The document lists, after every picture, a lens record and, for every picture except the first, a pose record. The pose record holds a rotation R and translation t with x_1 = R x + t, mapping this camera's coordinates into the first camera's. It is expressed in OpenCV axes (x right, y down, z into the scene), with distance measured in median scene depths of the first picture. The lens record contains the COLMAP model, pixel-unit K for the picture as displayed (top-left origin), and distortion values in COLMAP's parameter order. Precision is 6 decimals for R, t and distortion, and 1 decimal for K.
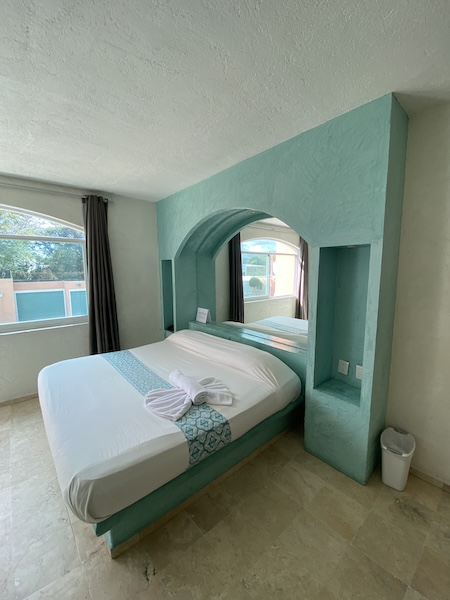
lens RADIAL K [[241.7, 0, 225.0], [0, 241.7, 300.0], [0, 0, 1]] dist [0.015273, -0.018631]
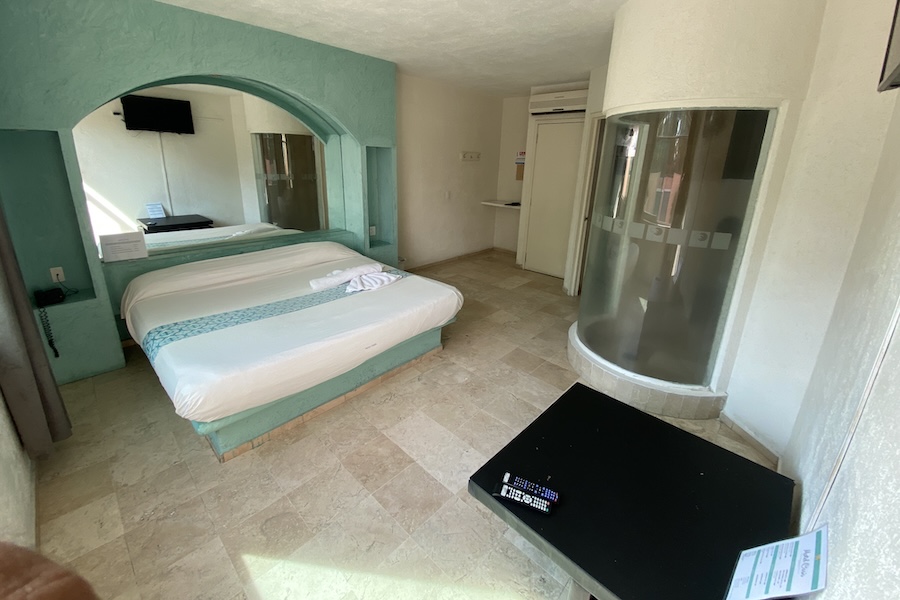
lens RADIAL K [[361.5, 0, 448.8], [0, 361.5, 263.1], [0, 0, 1]] dist [0.023473, -0.023311]
pose [[-0.105078, -0.274099, 0.955944, -1.125995], [0.094816, 0.954125, 0.283999, -0.070697], [-0.989934, 0.120481, -0.074269, 0.451191]]
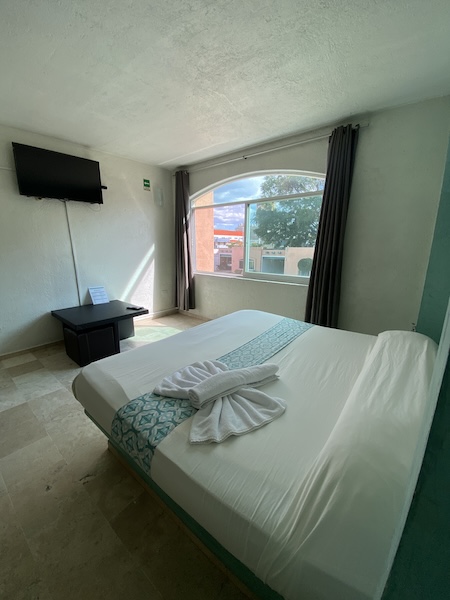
lens RADIAL K [[241.7, 0, 225.0], [0, 241.7, 300.0], [0, 0, 1]] dist [0.015273, -0.018631]
pose [[0.173633, 0.230414, -0.957476, 0.283611], [-0.128625, 0.969222, 0.209915, -0.003900], [0.976374, 0.086707, 0.197926, 0.540625]]
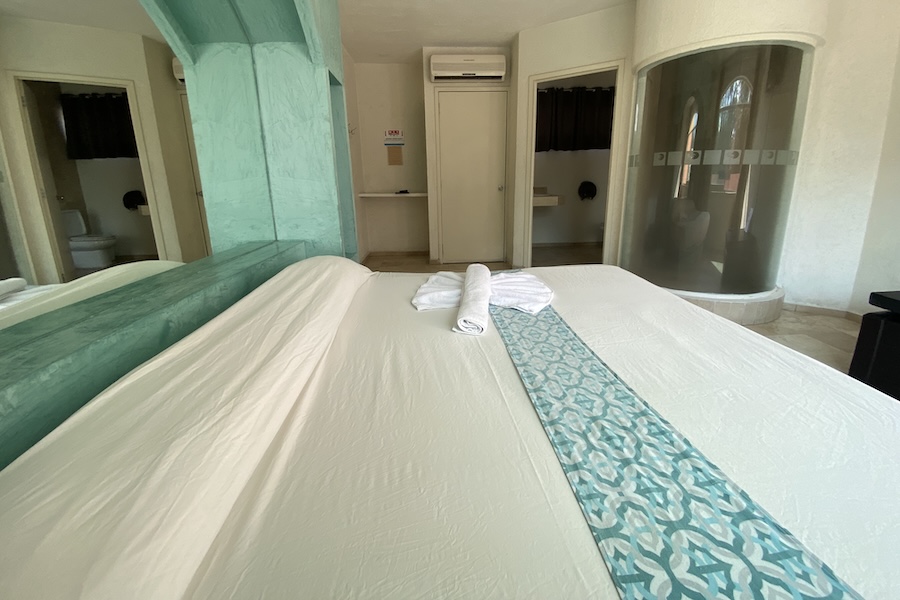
lens RADIAL K [[361.5, 0, 448.8], [0, 361.5, 263.1], [0, 0, 1]] dist [0.023473, -0.023311]
pose [[-0.790420, -0.119903, 0.600715, -0.393505], [0.099456, 0.942525, 0.318992, 0.015746], [-0.604437, 0.311882, -0.733066, 1.069331]]
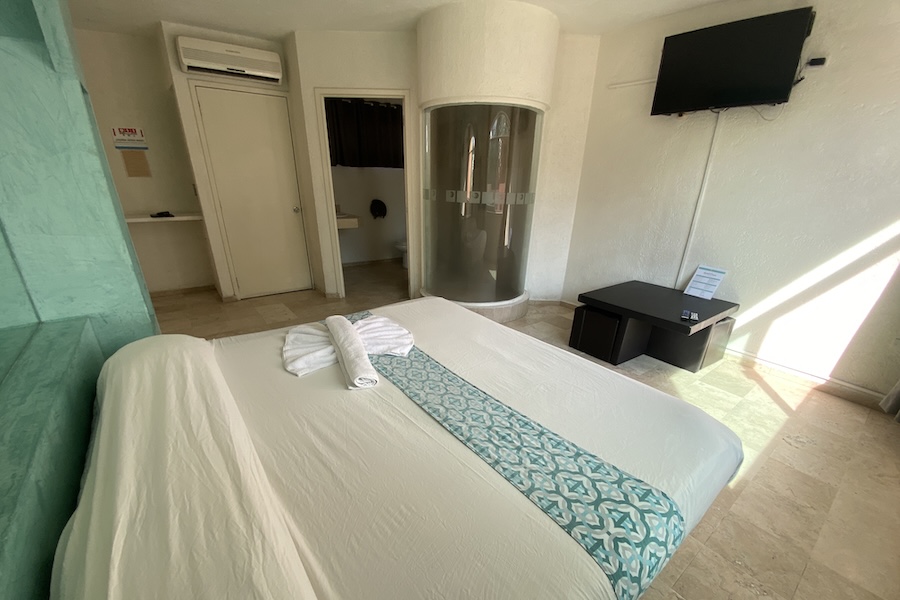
lens RADIAL K [[360.1, 0, 448.8], [0, 360.1, 337.6], [0, 0, 1]] dist [0.032426, -0.027081]
pose [[-0.997874, -0.040272, 0.051244, -0.299028], [-0.008135, 0.857064, 0.515146, -0.082379], [-0.064665, 0.513634, -0.855569, 1.147789]]
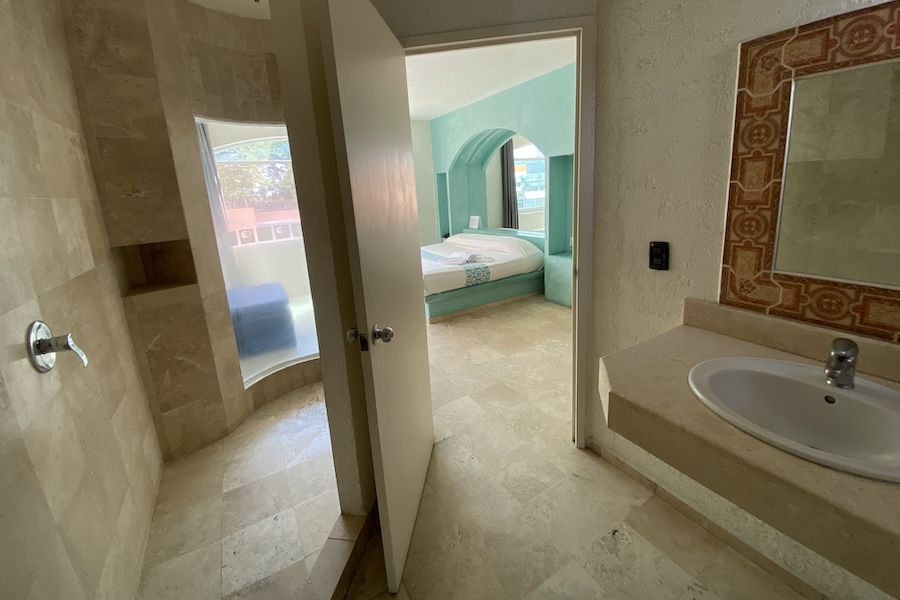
lens RADIAL K [[361.5, 0, 448.8], [0, 361.5, 263.1], [0, 0, 1]] dist [0.023473, -0.023311]
pose [[0.983660, -0.018651, -0.179068, 0.104917], [0.034181, 0.995876, 0.084036, 0.134076], [0.176763, -0.088784, 0.980241, -0.823765]]
